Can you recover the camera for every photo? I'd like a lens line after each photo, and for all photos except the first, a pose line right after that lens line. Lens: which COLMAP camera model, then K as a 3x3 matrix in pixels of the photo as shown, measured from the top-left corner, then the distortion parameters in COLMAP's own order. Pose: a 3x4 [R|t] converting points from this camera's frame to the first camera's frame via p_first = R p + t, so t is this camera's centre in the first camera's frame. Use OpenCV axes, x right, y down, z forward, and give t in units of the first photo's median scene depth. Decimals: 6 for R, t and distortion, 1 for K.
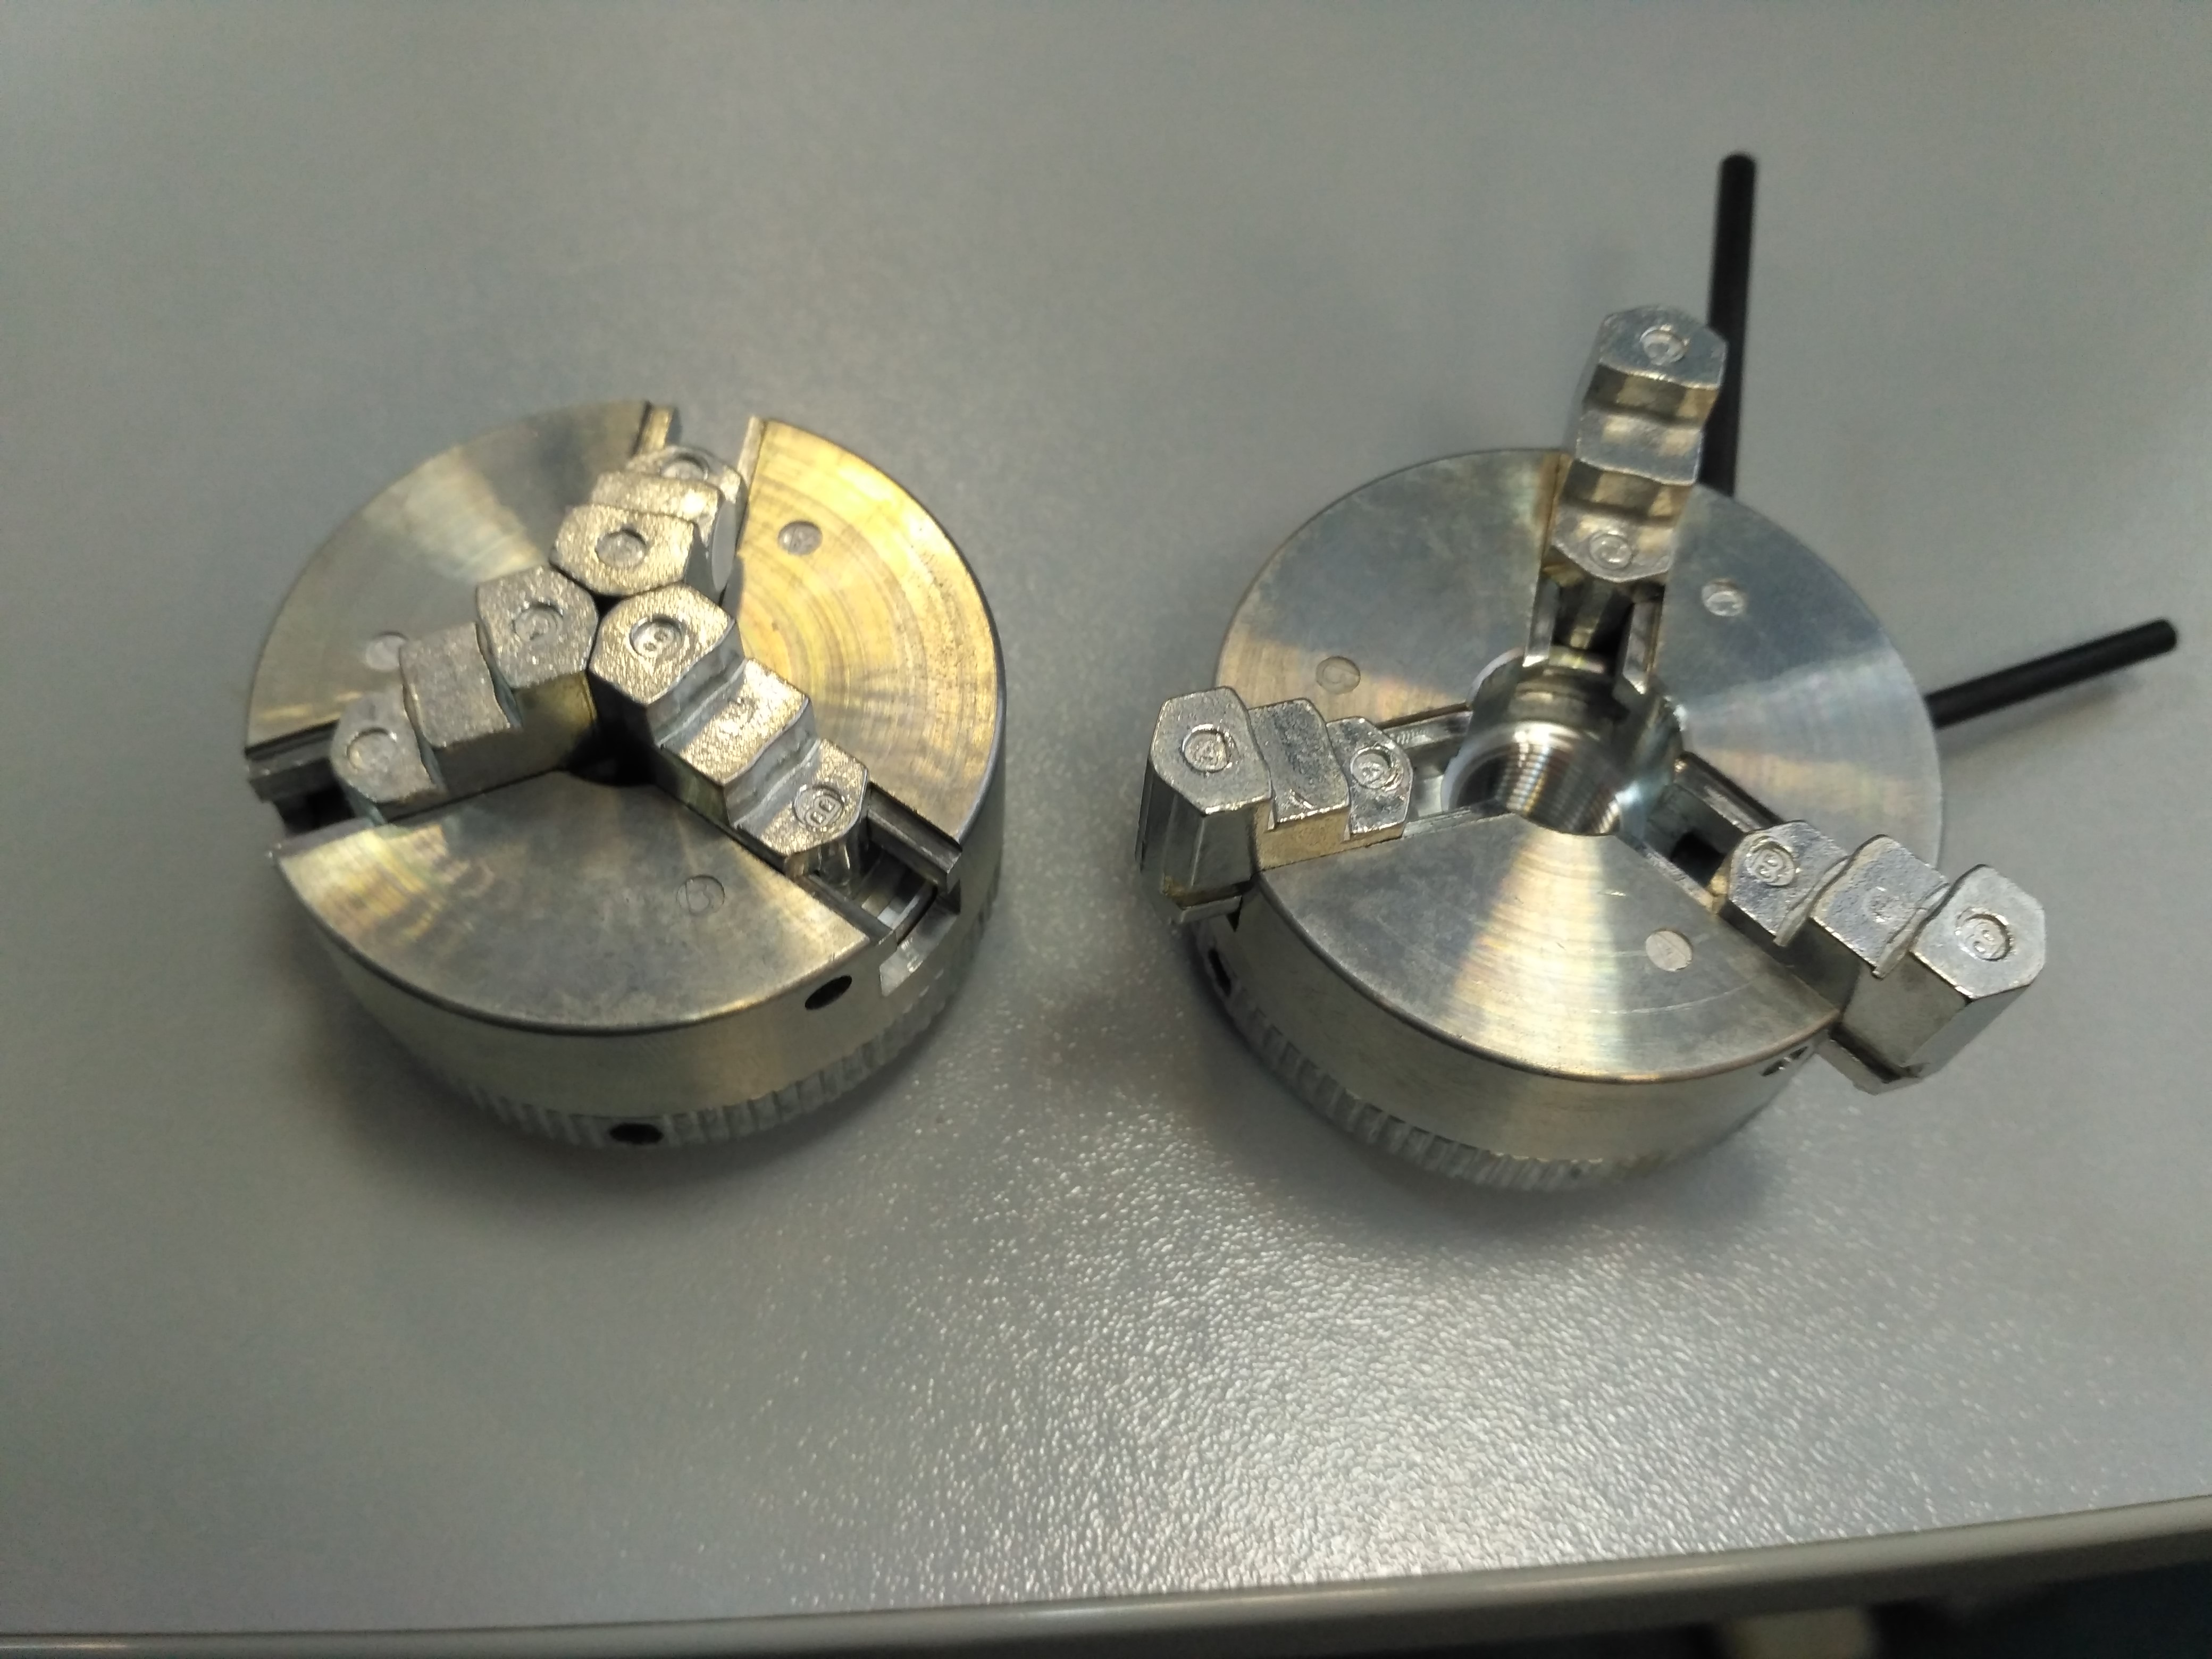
lens RADIAL K [[2002.6, 0, 1100.9], [0, 2002.6, 811.4], [0, 0, 1]] dist [0.083179, -0.200402]
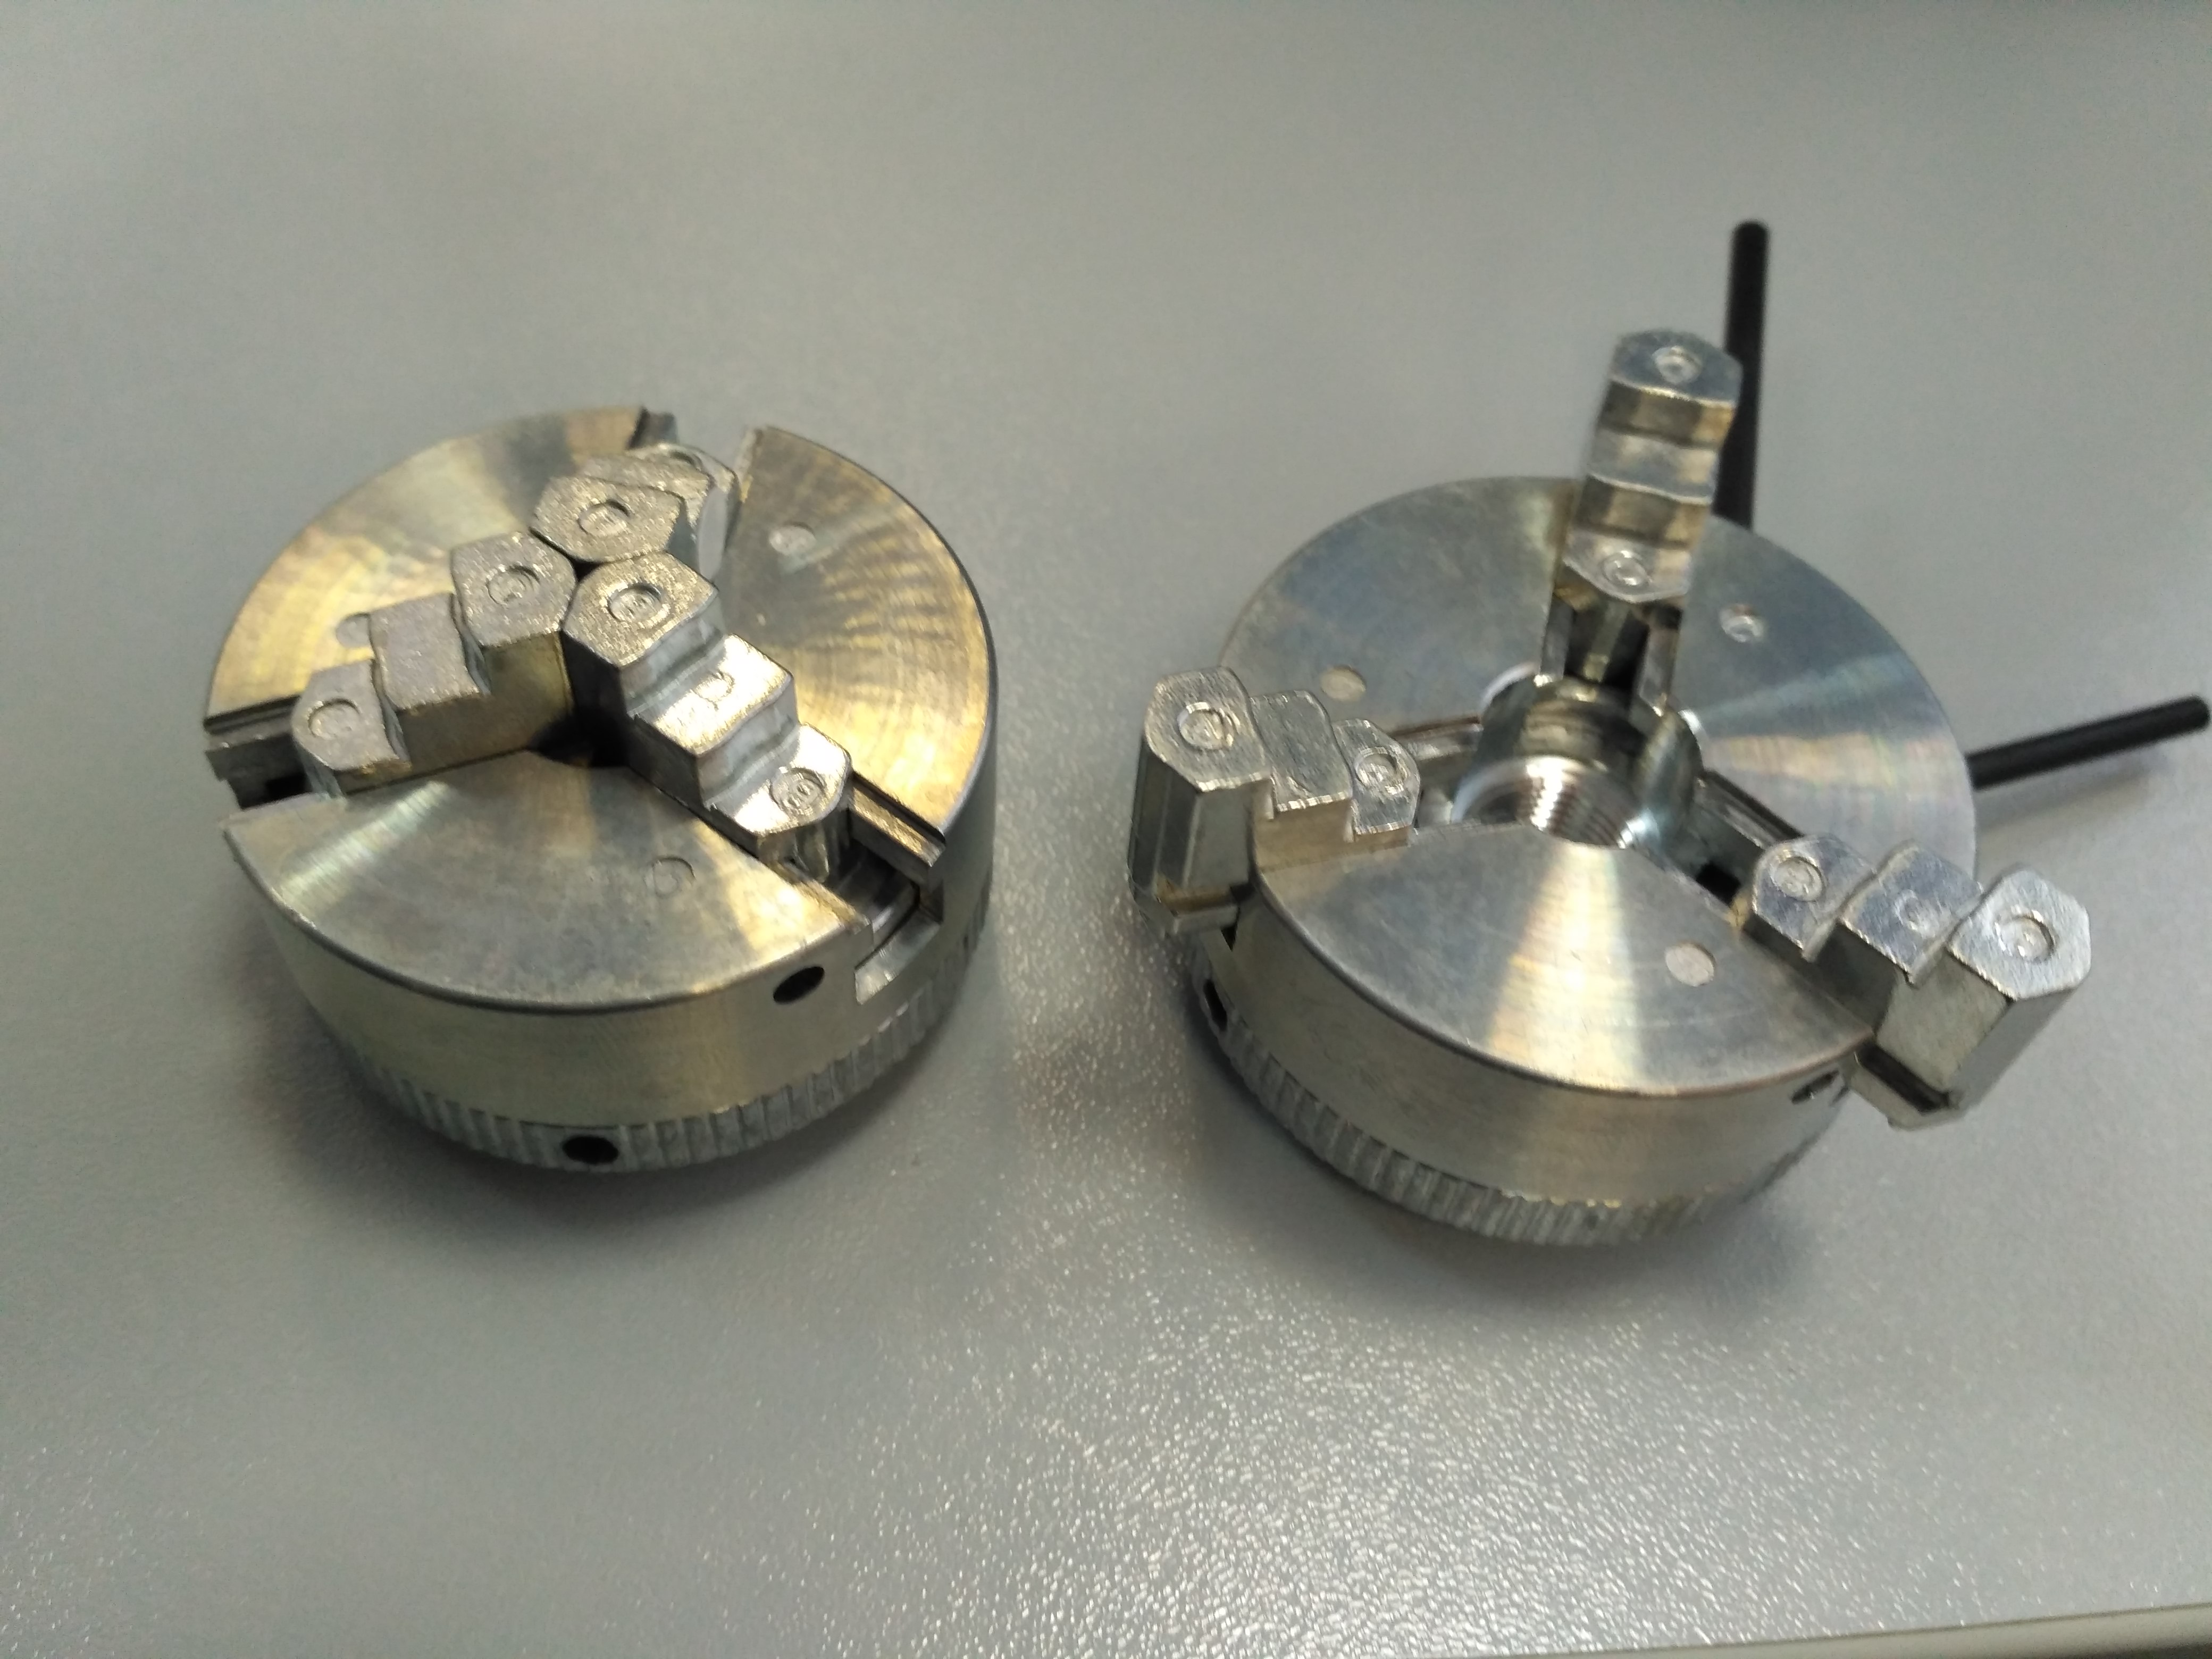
lens RADIAL K [[2002.6, 0, 1102.0], [0, 2002.6, 815.9], [0, 0, 1]] dist [0.083179, -0.200402]
pose [[0.999703, 0.023477, -0.006484, 0.010134], [-0.024060, 0.993297, -0.113060, 0.104799], [0.003786, 0.113183, 0.993567, 0.048129]]
